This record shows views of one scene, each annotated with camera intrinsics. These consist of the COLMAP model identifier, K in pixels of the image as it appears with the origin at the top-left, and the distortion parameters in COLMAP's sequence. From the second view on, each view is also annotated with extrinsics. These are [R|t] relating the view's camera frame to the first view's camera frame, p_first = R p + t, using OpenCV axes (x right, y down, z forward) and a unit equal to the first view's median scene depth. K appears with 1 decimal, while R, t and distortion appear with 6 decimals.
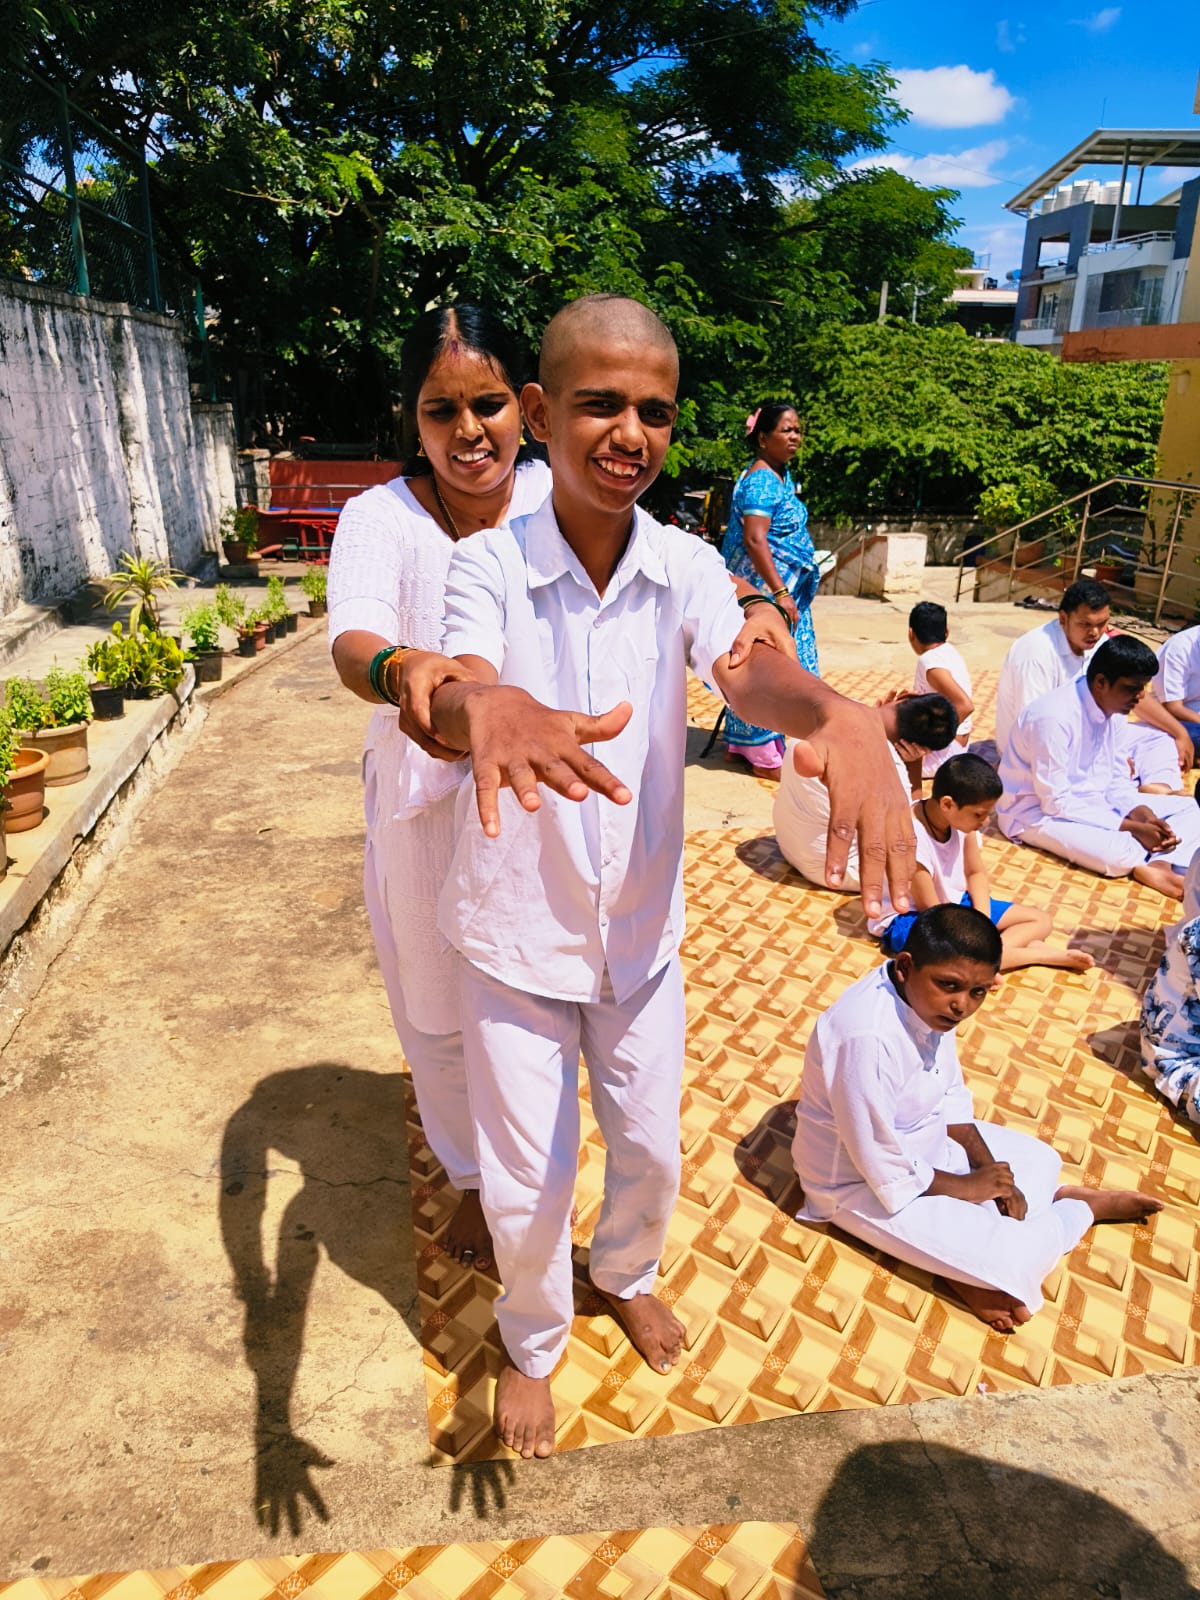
lens RADIAL K [[1096.5, 0, 600.1], [0, 1096.5, 771.3], [0, 0, 1]] dist [0.005931, 0.000771]
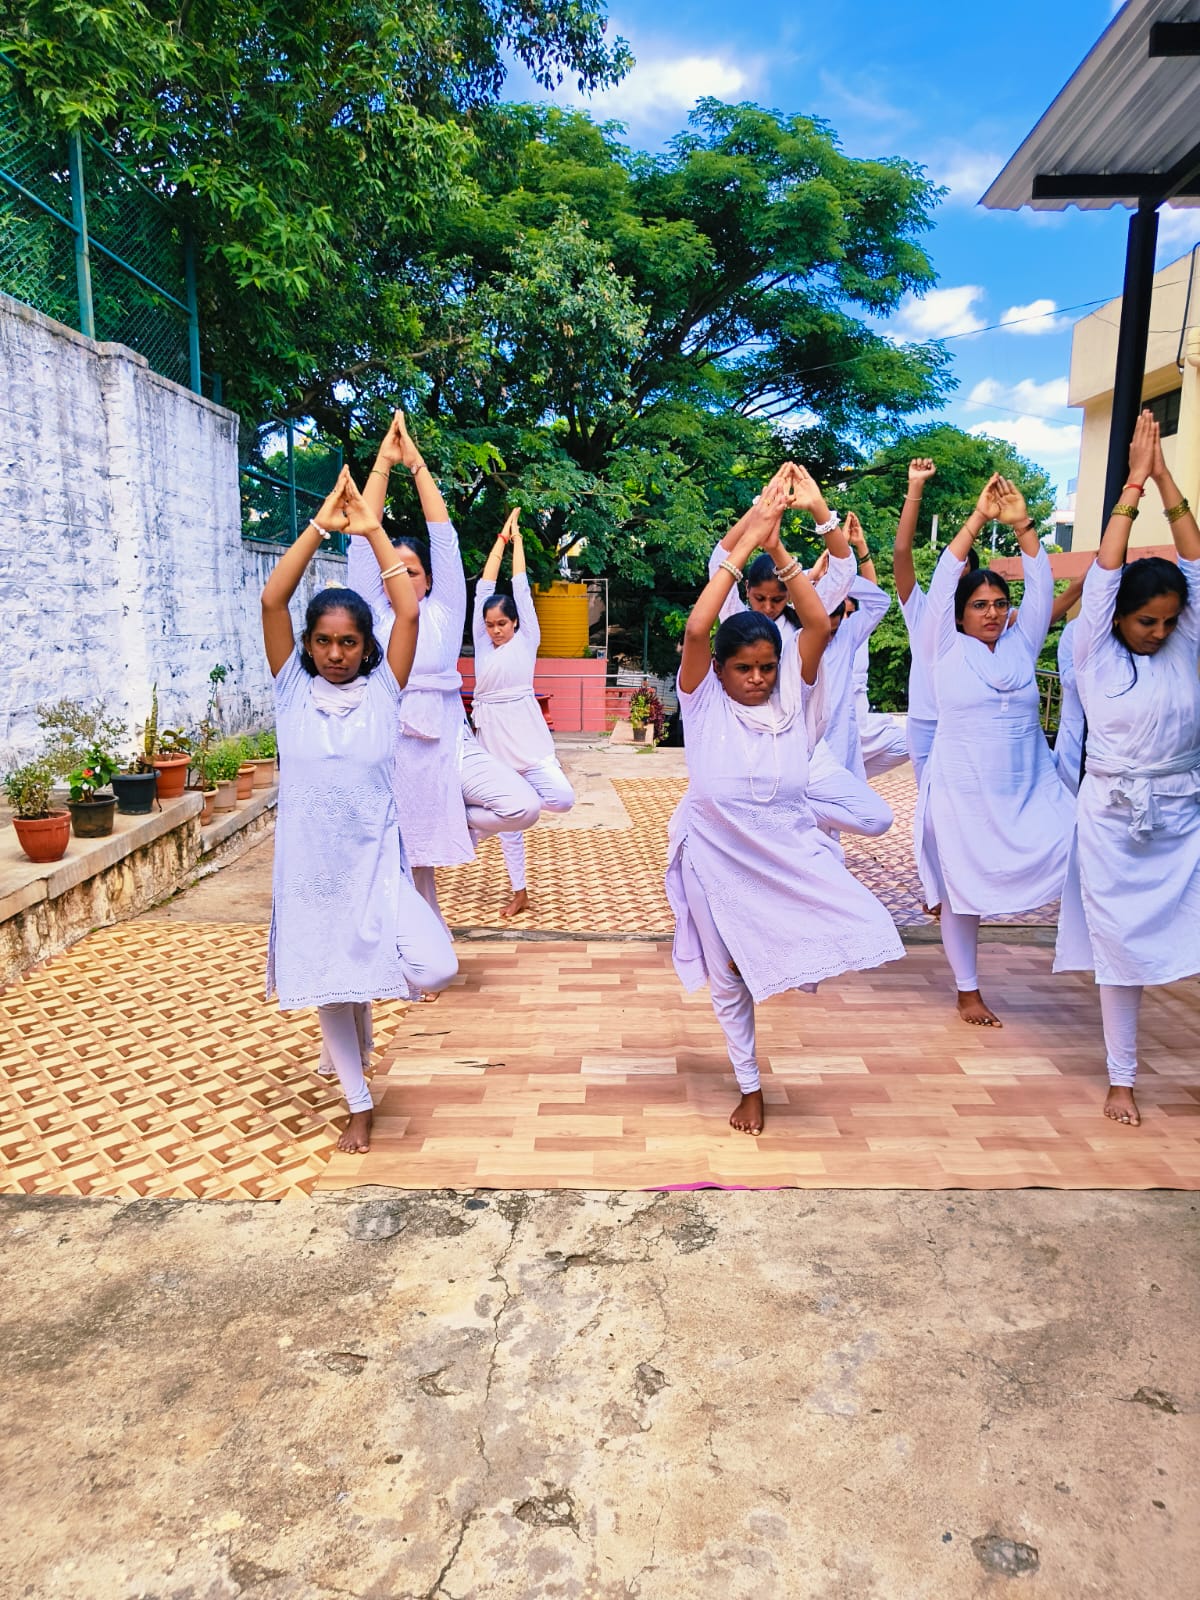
lens RADIAL K [[1091.4, 0, 603.3], [0, 1091.4, 795.8], [0, 0, 1]] dist [0.039321, -0.040174]
pose [[0.989614, 0.019089, -0.142474, 0.084149], [-0.041529, 0.986846, -0.156236, 0.060854], [0.137618, 0.160531, 0.977390, -0.175696]]
